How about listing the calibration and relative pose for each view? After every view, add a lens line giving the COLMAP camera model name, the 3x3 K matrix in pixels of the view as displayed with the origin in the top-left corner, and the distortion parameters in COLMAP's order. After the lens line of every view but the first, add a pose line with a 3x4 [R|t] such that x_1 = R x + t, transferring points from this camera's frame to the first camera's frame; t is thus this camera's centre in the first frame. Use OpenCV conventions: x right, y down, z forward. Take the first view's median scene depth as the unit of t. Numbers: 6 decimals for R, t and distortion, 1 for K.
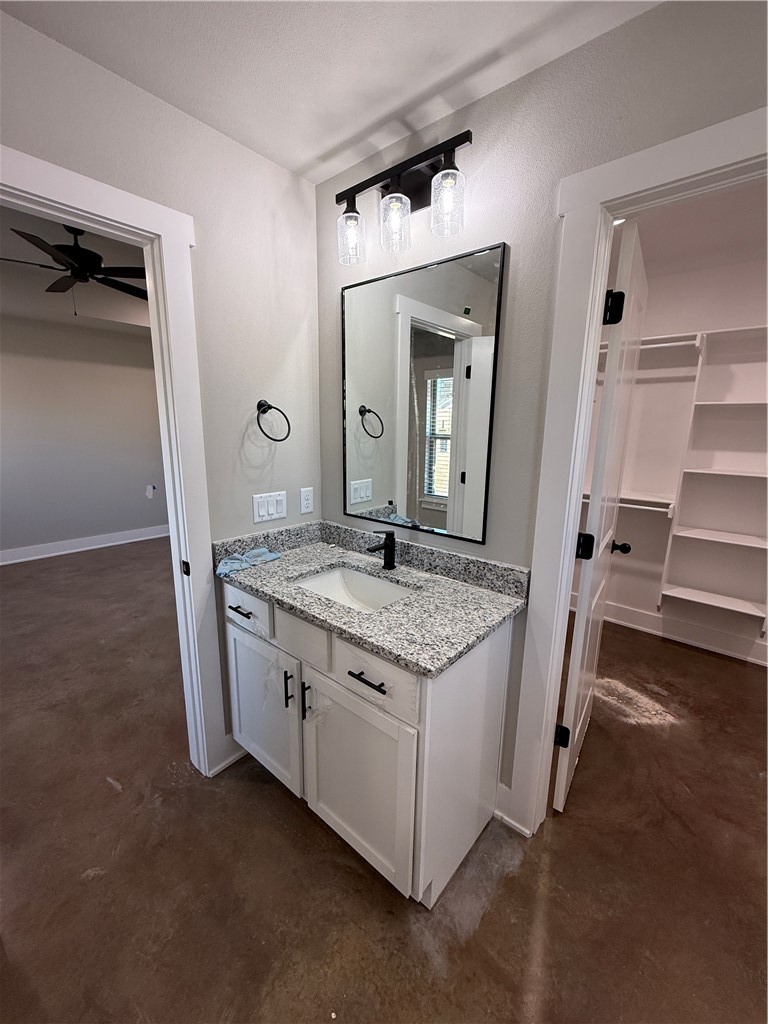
lens RADIAL K [[408.2, 0, 384.0], [0, 408.2, 512.0], [0, 0, 1]] dist [-0.000040, 0.000374]
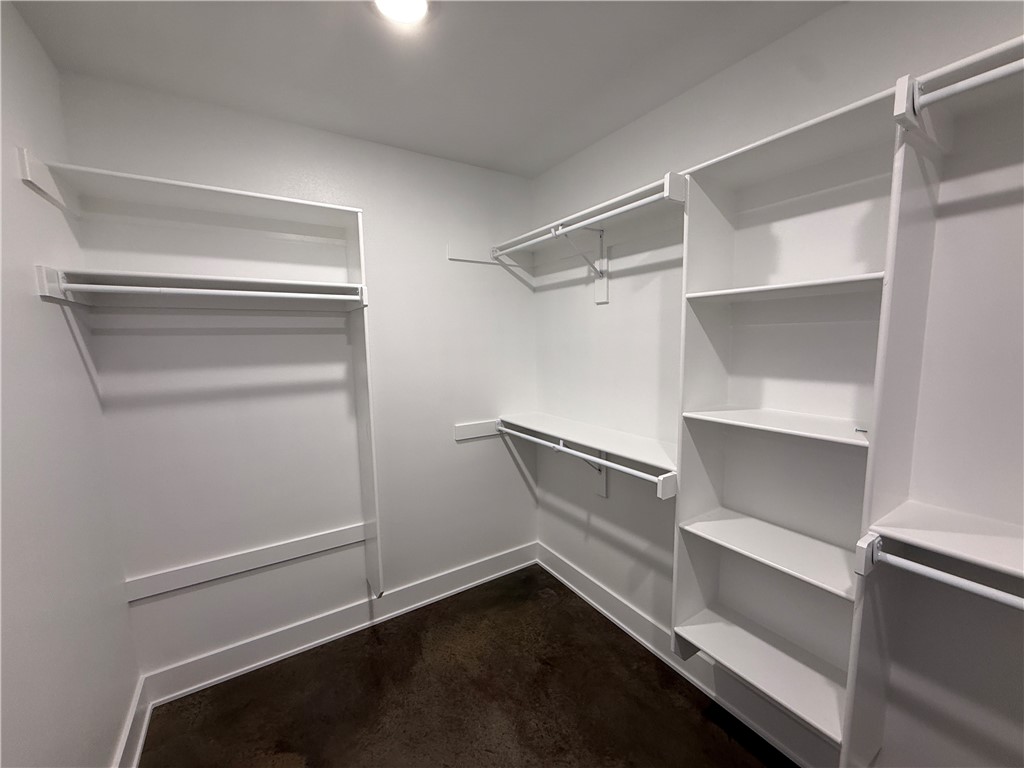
lens RADIAL K [[408.2, 0, 512.0], [0, 408.2, 384.0], [0, 0, 1]] dist [-0.000040, 0.000374]
pose [[0.952721, 0.005202, -0.303801, 0.678458], [-0.036896, 0.994435, -0.098677, -0.074967], [0.301597, 0.105221, 0.947612, 0.383720]]
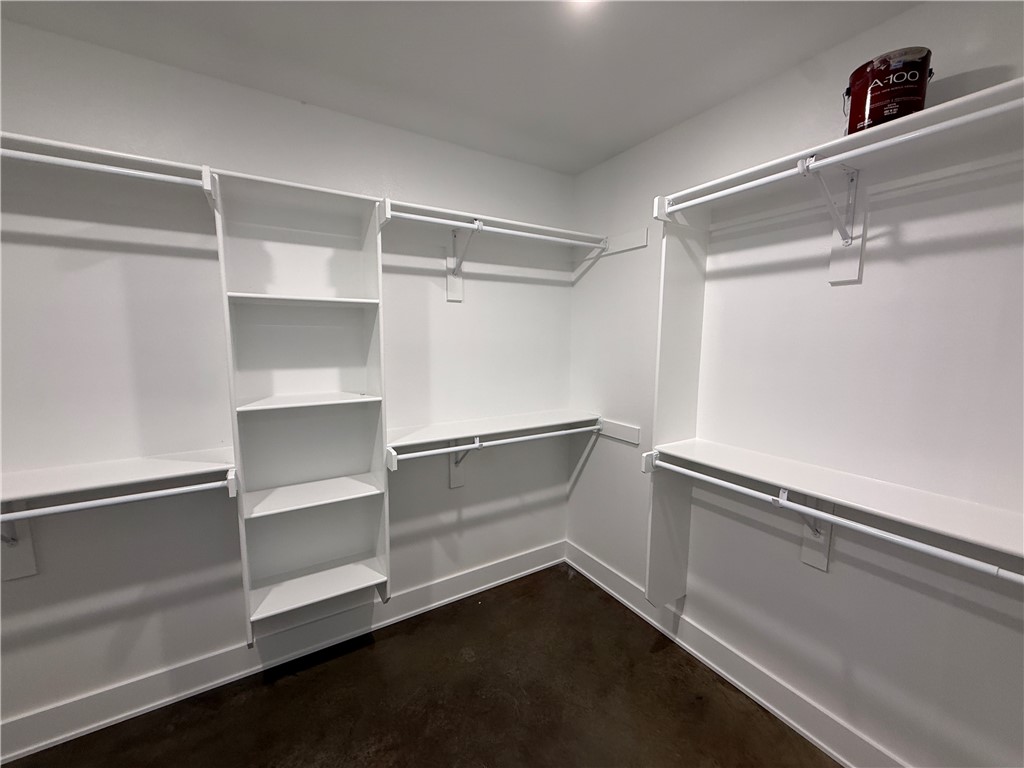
lens RADIAL K [[408.2, 0, 512.0], [0, 408.2, 384.0], [0, 0, 1]] dist [-0.000040, 0.000374]
pose [[0.315391, -0.123770, 0.940856, 0.313239], [0.199482, 0.977952, 0.061780, -0.091580], [-0.927758, 0.168199, 0.333127, 0.434172]]
